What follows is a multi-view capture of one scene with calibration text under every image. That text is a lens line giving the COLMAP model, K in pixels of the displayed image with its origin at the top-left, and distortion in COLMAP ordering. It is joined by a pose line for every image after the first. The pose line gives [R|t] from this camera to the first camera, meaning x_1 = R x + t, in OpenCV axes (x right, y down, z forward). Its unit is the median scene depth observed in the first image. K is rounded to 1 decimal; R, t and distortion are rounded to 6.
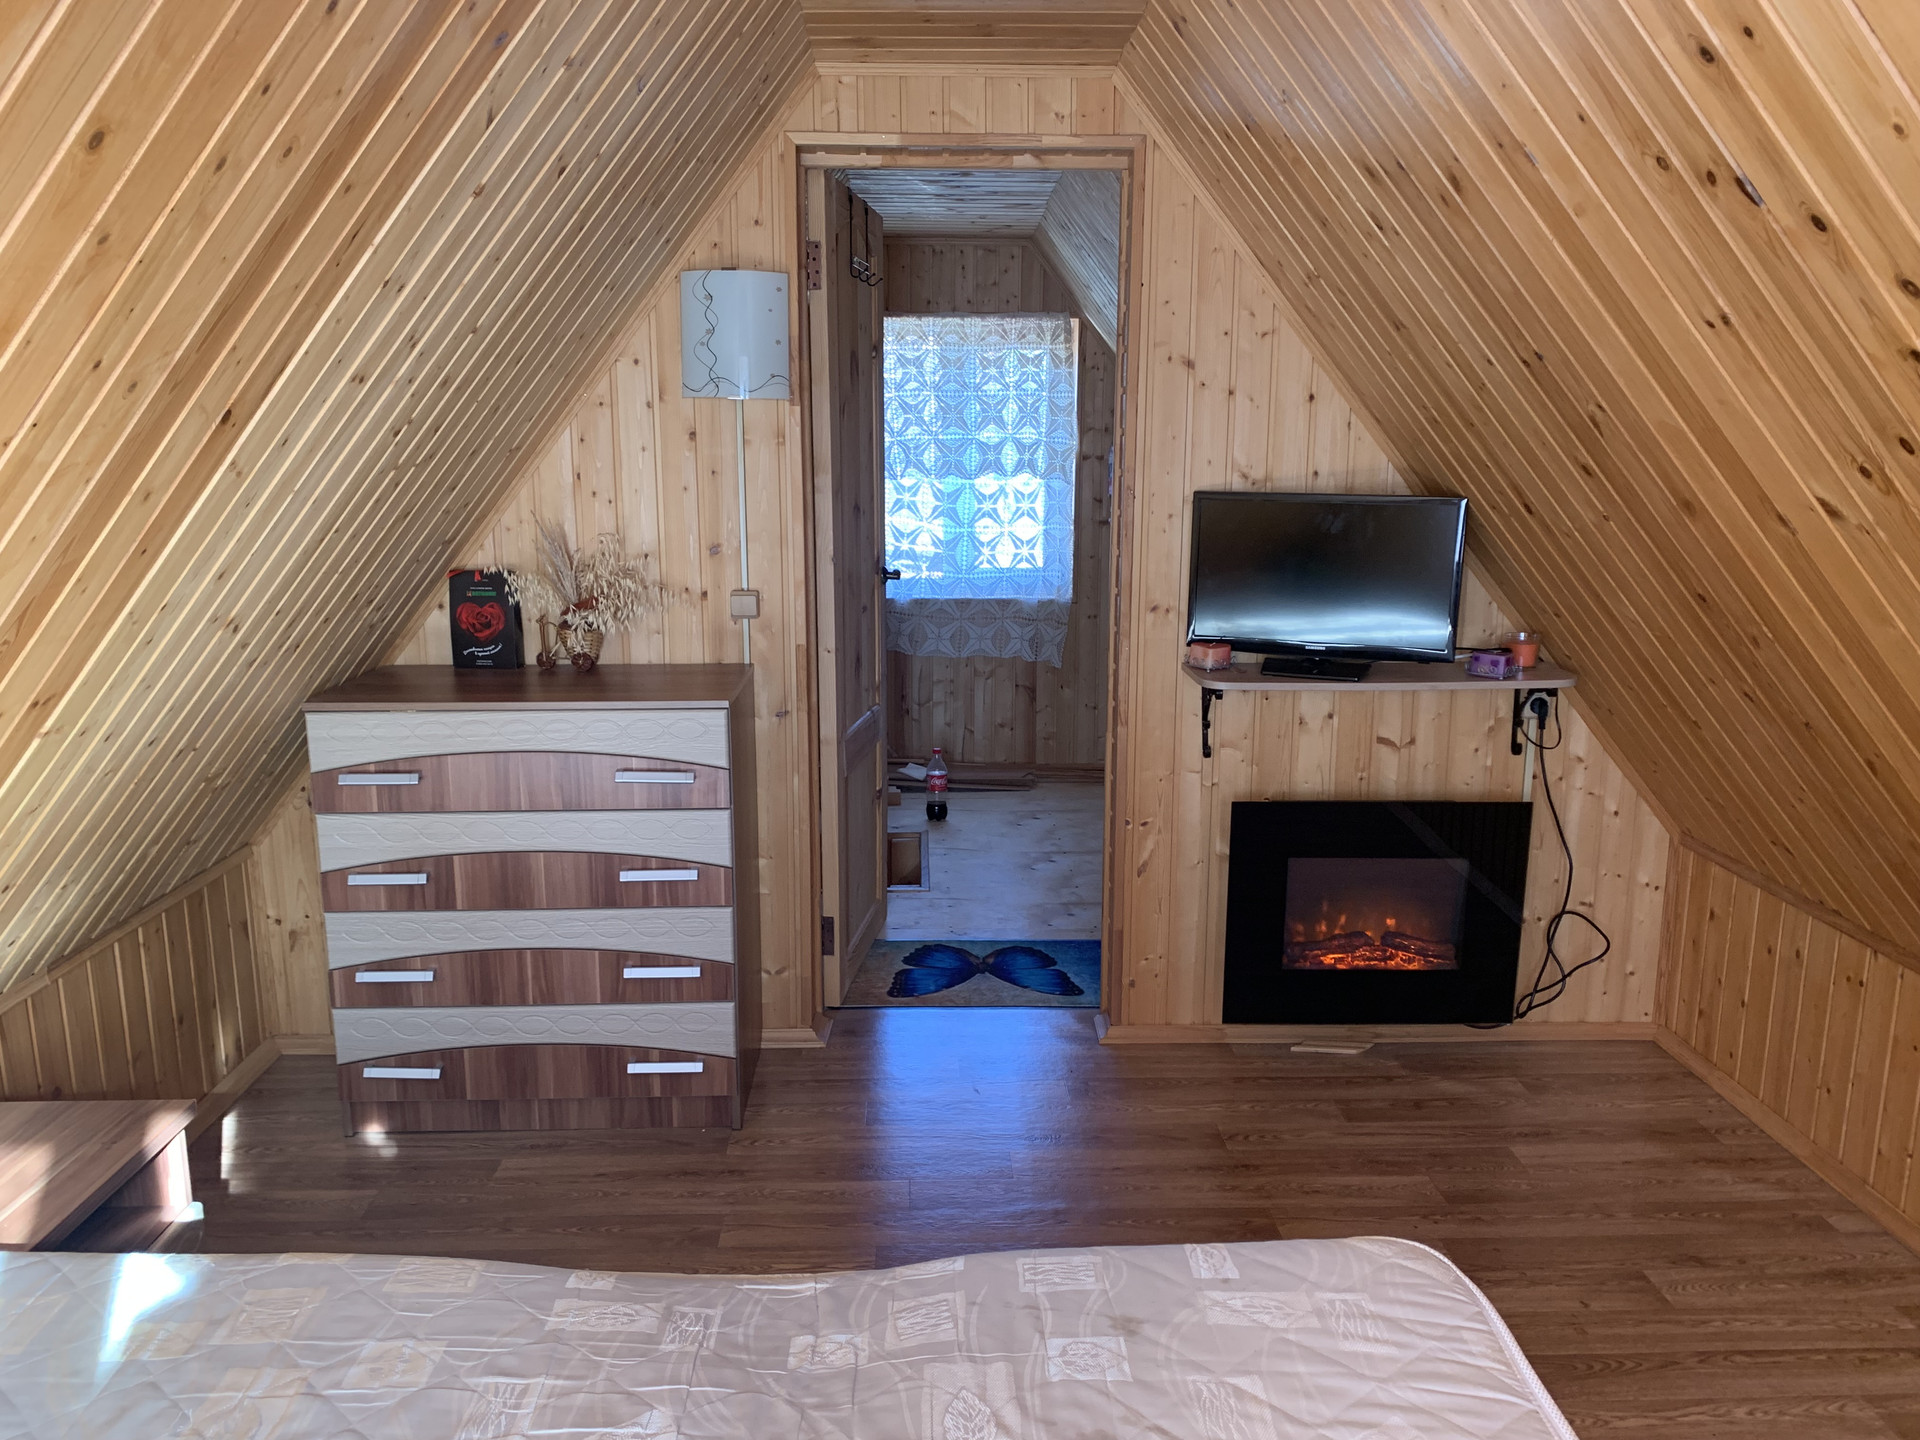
lens RADIAL K [[1443.6, 0, 963.5], [0, 1443.6, 727.8], [0, 0, 1]] dist [0.044125, -0.053784]
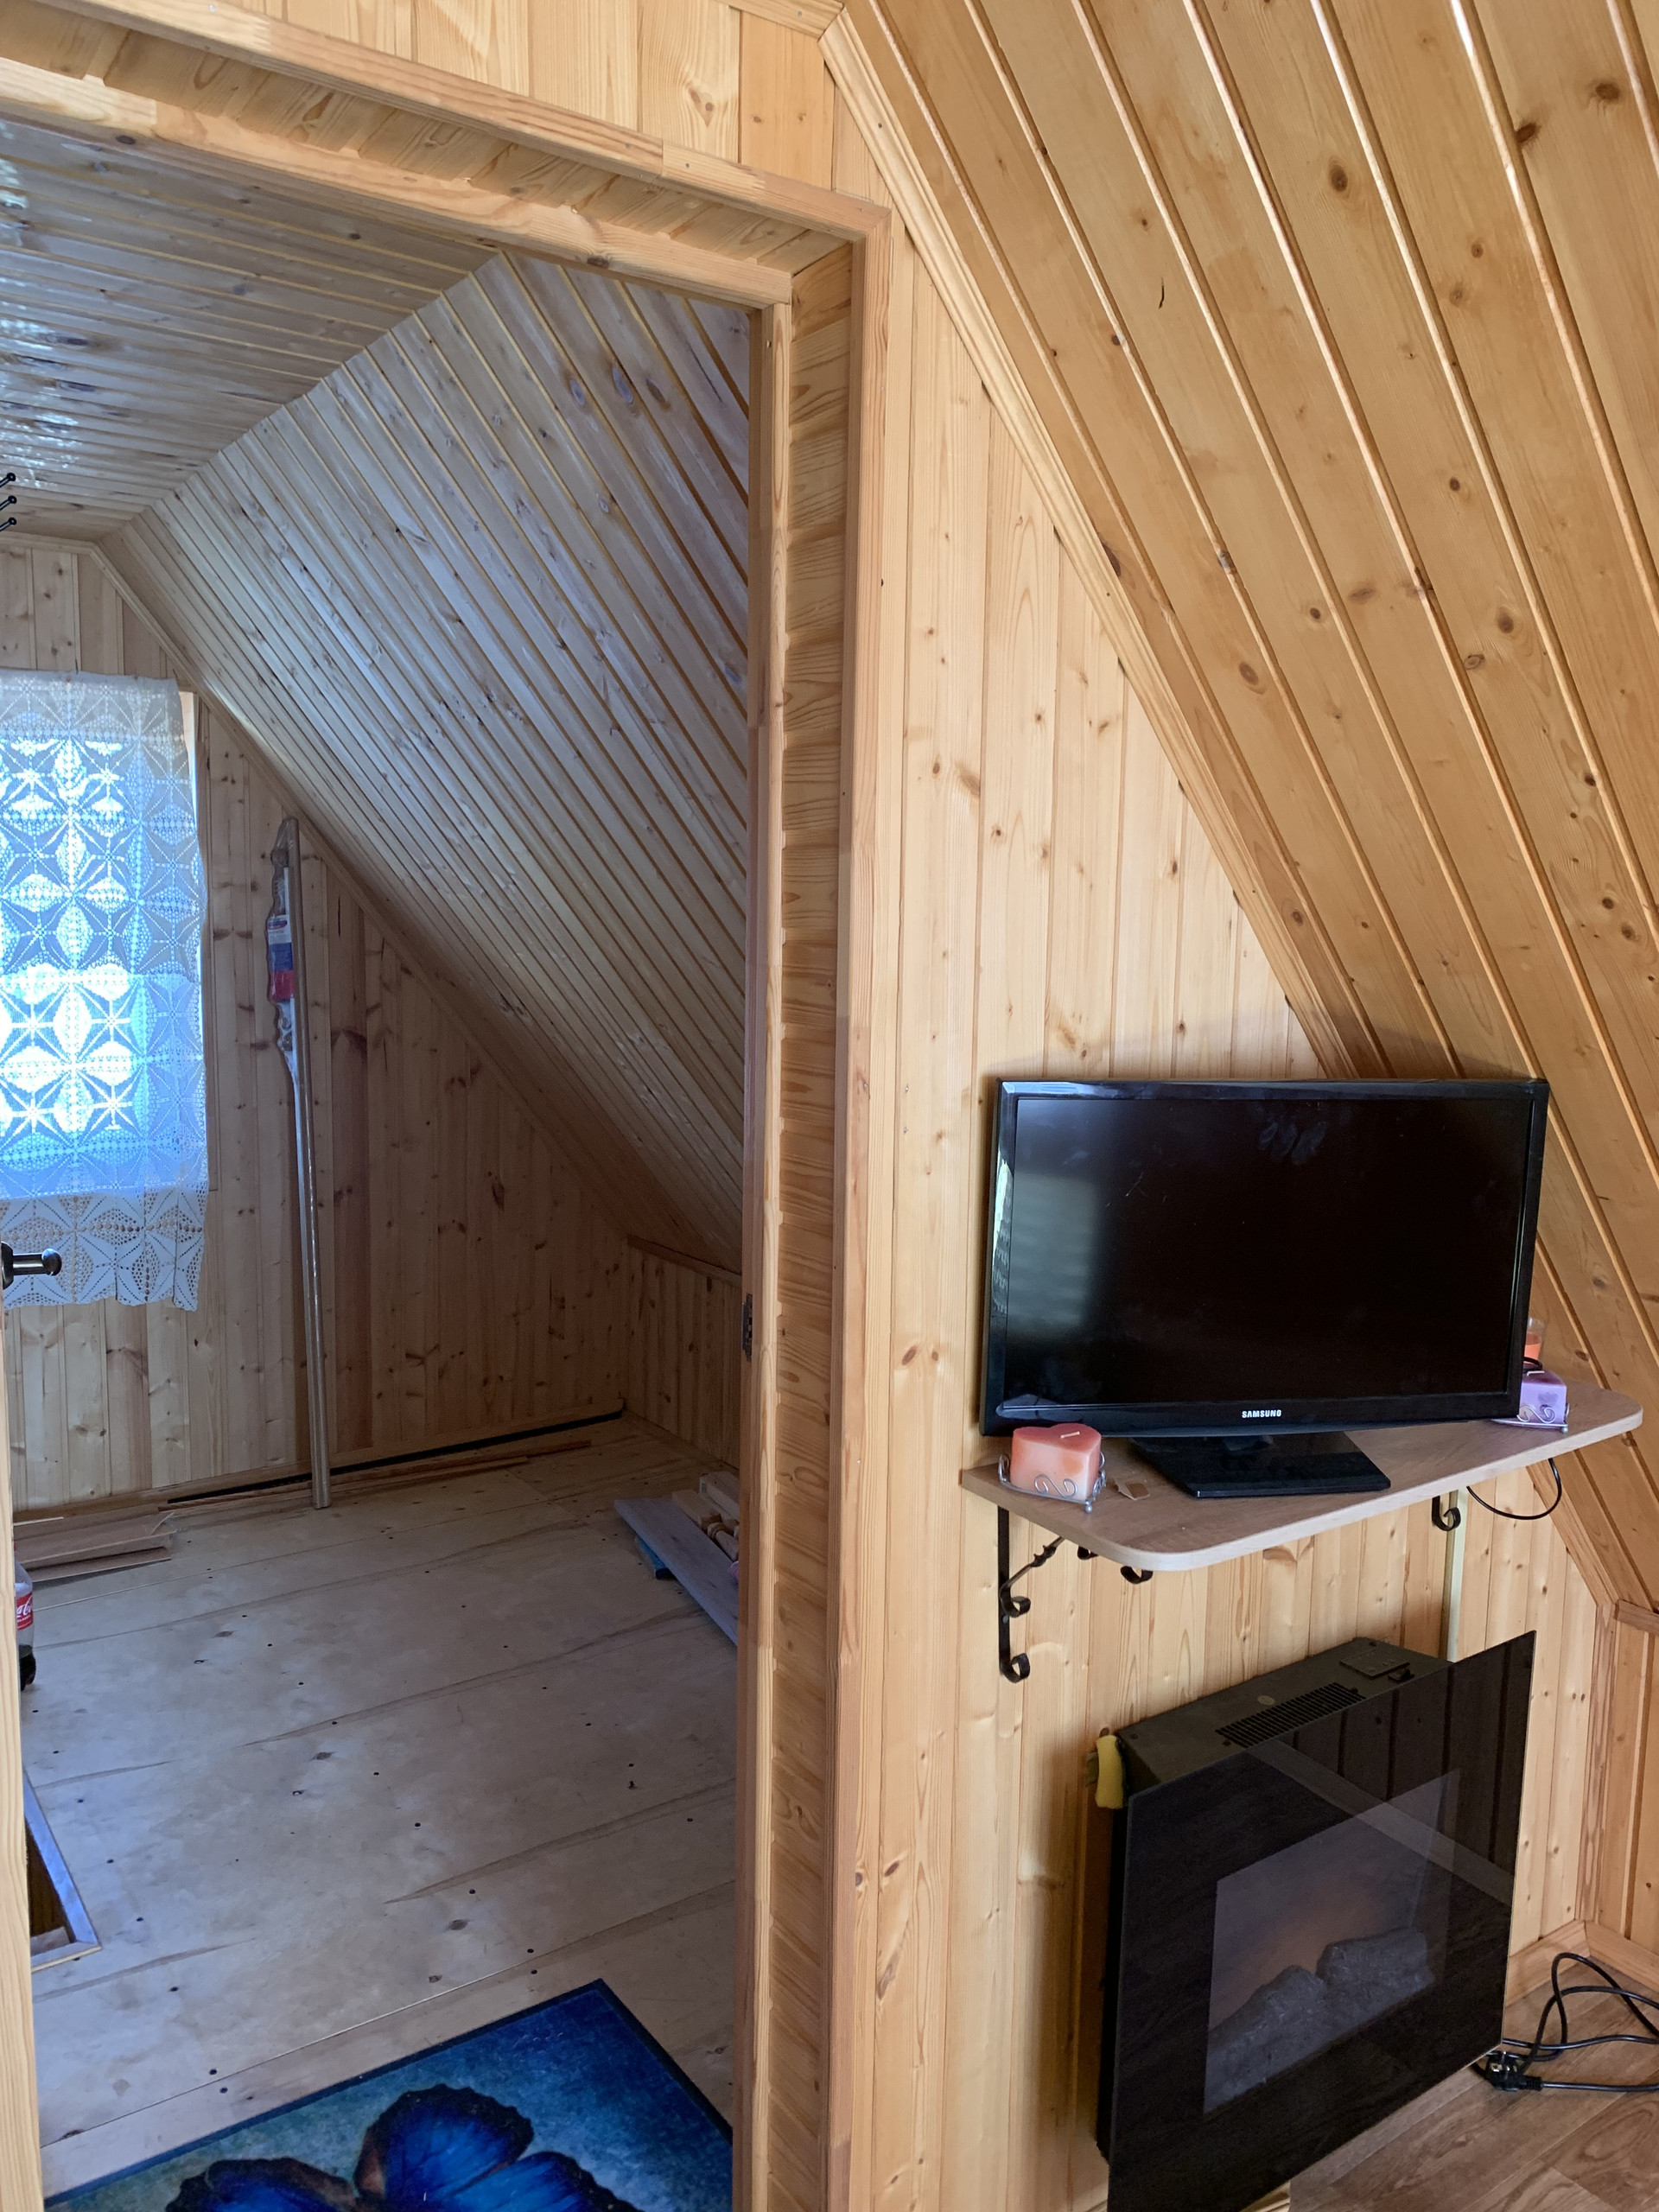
lens RADIAL K [[1663.2, 0, 829.4], [0, 1663.2, 1083.5], [0, 0, 1]] dist [0.044125, -0.053784]
pose [[0.833850, -0.051300, 0.549602, -0.080209], [0.092179, 0.994632, -0.047014, -0.077145], [-0.544239, 0.089865, 0.834103, 0.332951]]
